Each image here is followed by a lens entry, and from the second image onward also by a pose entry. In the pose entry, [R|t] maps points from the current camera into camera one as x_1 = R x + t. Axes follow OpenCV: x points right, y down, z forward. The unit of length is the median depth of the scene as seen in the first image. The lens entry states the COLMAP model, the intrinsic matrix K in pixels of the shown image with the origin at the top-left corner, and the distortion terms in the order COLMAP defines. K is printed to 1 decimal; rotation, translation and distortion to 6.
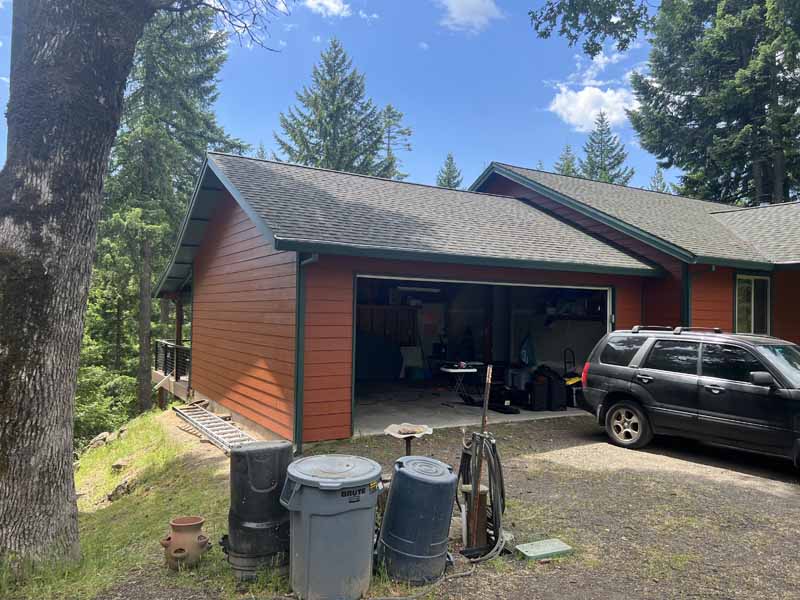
lens RADIAL K [[610.3, 0, 398.0], [0, 610.3, 294.4], [0, 0, 1]] dist [0.077436, -0.080809]
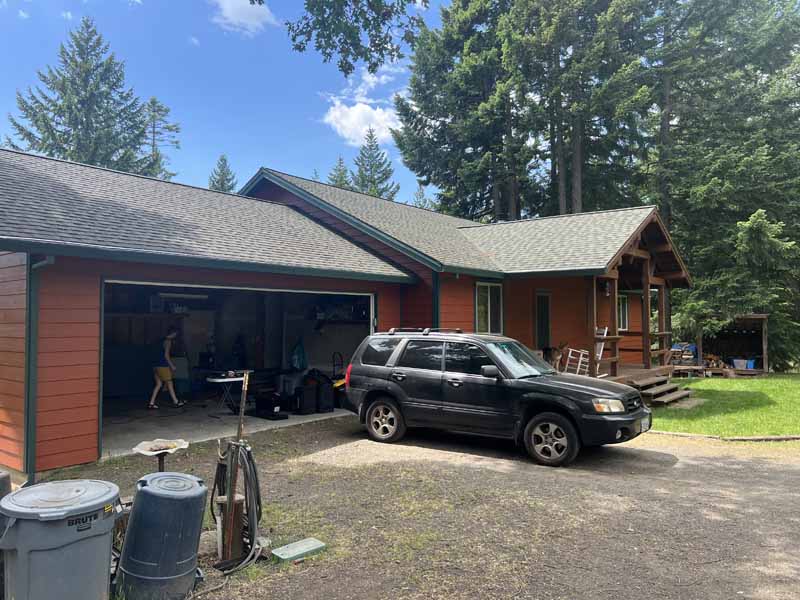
lens RADIAL K [[610.3, 0, 395.9], [0, 610.3, 294.4], [0, 0, 1]] dist [0.077436, -0.080809]
pose [[0.937819, -0.003560, 0.347106, 0.016493], [0.007281, 0.999929, -0.009415, 0.000799], [-0.347048, 0.011357, 0.937778, -0.007893]]
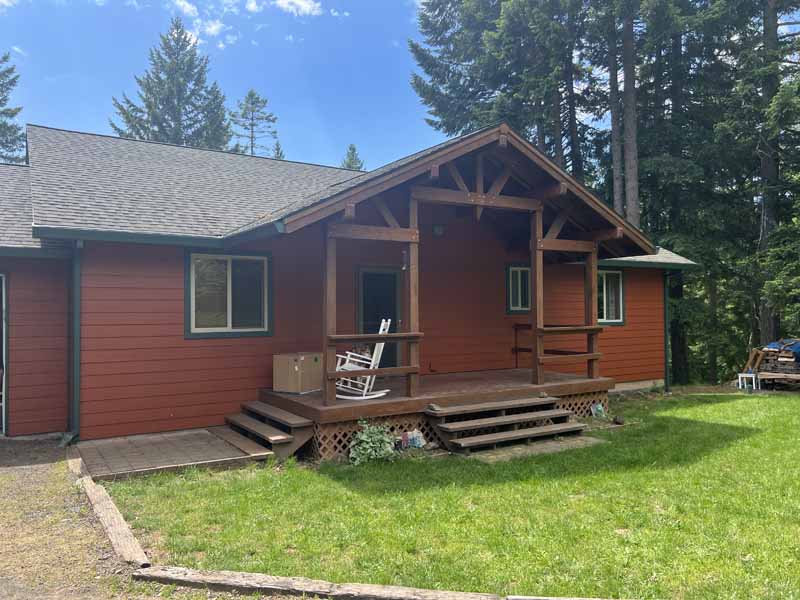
lens RADIAL K [[610.3, 0, 383.2], [0, 610.3, 284.5], [0, 0, 1]] dist [0.077436, -0.080809]
pose [[0.999594, -0.023533, 0.016092, 0.894375], [0.023686, 0.999675, -0.009396, 0.023169], [-0.015866, 0.009774, 0.999826, 0.255502]]
